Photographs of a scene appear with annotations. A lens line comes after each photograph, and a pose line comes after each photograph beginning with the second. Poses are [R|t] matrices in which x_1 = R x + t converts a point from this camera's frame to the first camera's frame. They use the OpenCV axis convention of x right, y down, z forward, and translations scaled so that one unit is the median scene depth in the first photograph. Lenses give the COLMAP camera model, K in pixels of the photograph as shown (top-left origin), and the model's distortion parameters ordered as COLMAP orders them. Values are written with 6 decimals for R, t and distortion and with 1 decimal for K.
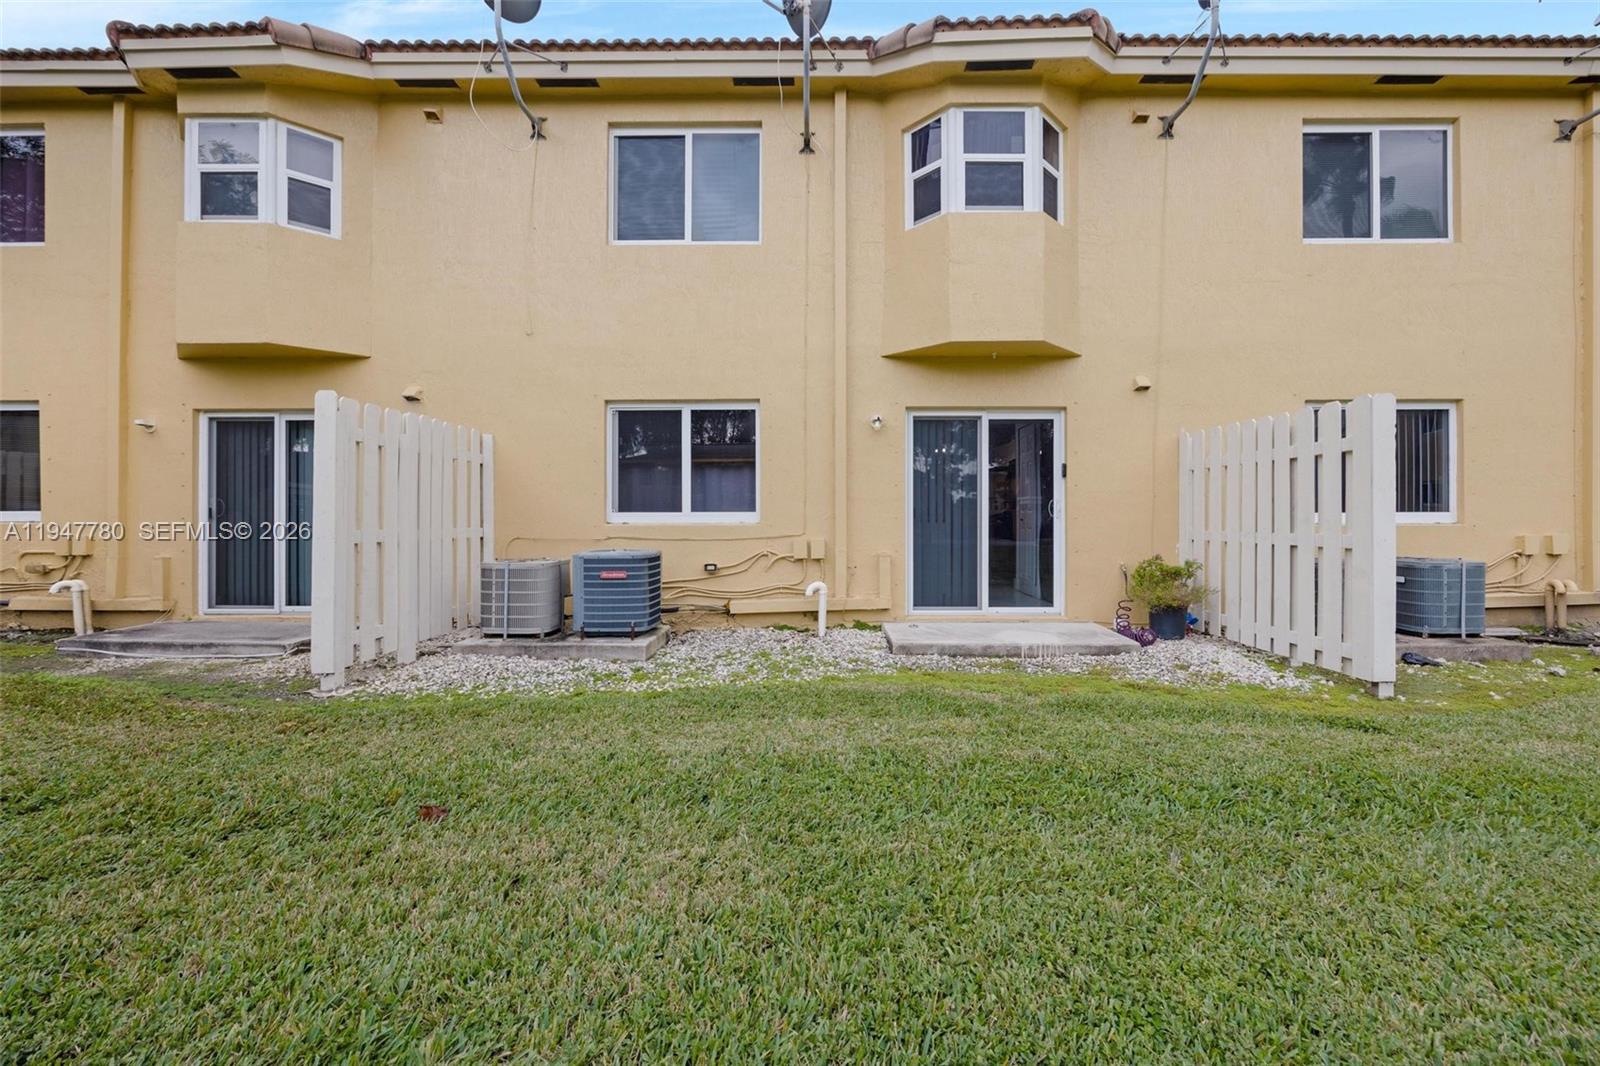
lens RADIAL K [[2042.9, 0, 800.0], [0, 2042.9, 533.0], [0, 0, 1]] dist [-0.009199, 0.002055]
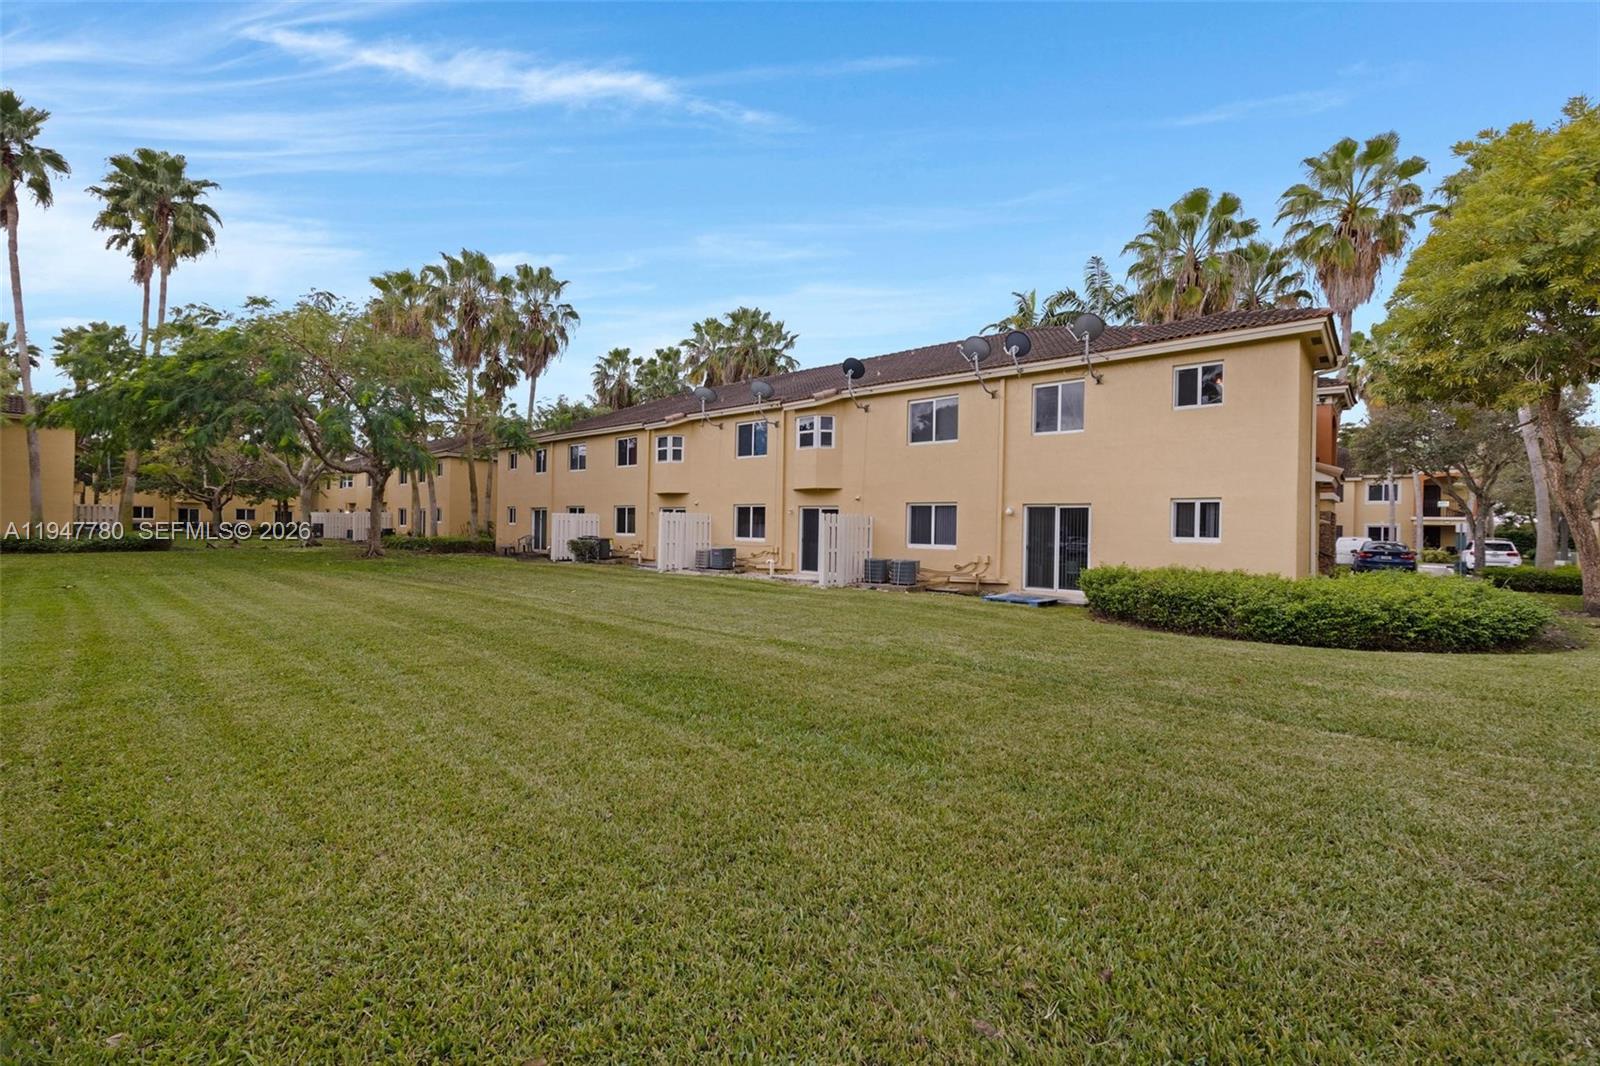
lens RADIAL K [[2042.9, 0, 800.0], [0, 2042.9, 533.0], [0, 0, 1]] dist [-0.009199, 0.002055]
pose [[0.345054, 0.009680, -0.938533, 2.598531], [-0.044318, 0.999000, -0.005990, -0.001406], [0.937536, 0.043661, 0.345137, -0.074719]]
